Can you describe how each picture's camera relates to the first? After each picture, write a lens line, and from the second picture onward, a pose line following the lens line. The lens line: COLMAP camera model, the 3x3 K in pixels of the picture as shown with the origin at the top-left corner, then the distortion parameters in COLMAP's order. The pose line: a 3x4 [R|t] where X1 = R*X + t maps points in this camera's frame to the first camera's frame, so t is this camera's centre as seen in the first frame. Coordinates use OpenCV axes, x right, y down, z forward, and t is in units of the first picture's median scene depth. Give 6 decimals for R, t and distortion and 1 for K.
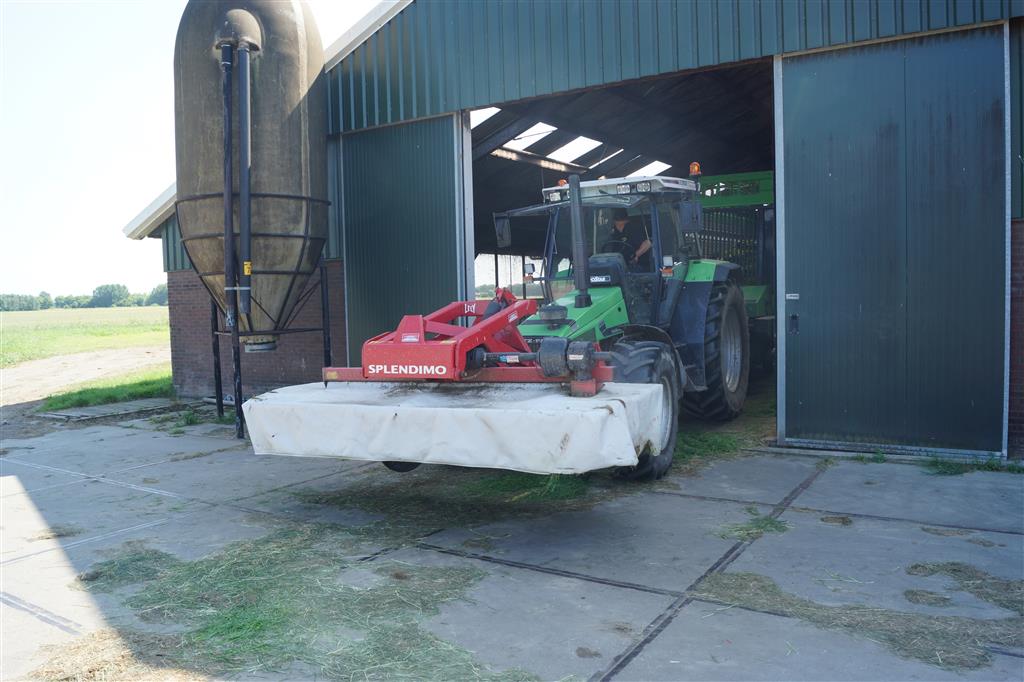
lens RADIAL K [[796.9, 0, 513.4], [0, 796.9, 343.7], [0, 0, 1]] dist [-0.078162, 0.005670]
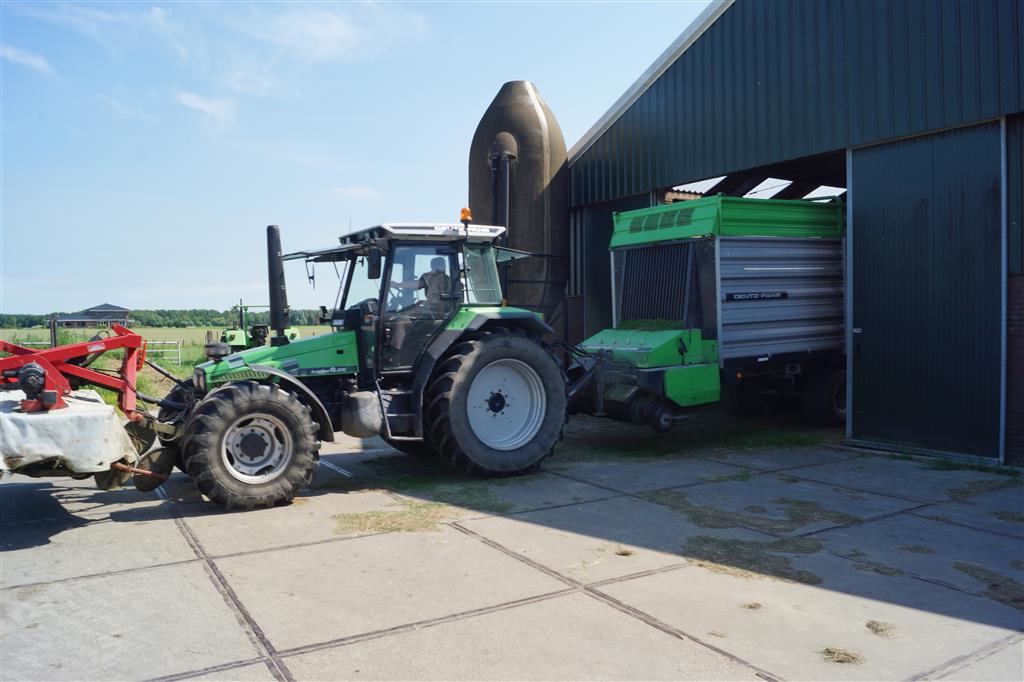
lens RADIAL K [[796.9, 0, 514.0], [0, 796.9, 339.0], [0, 0, 1]] dist [-0.078162, 0.005670]
pose [[0.895907, 0.027430, -0.443394, 0.353455], [-0.041592, 0.998887, -0.022244, 0.005541], [0.442290, 0.038370, 0.896051, -0.351732]]
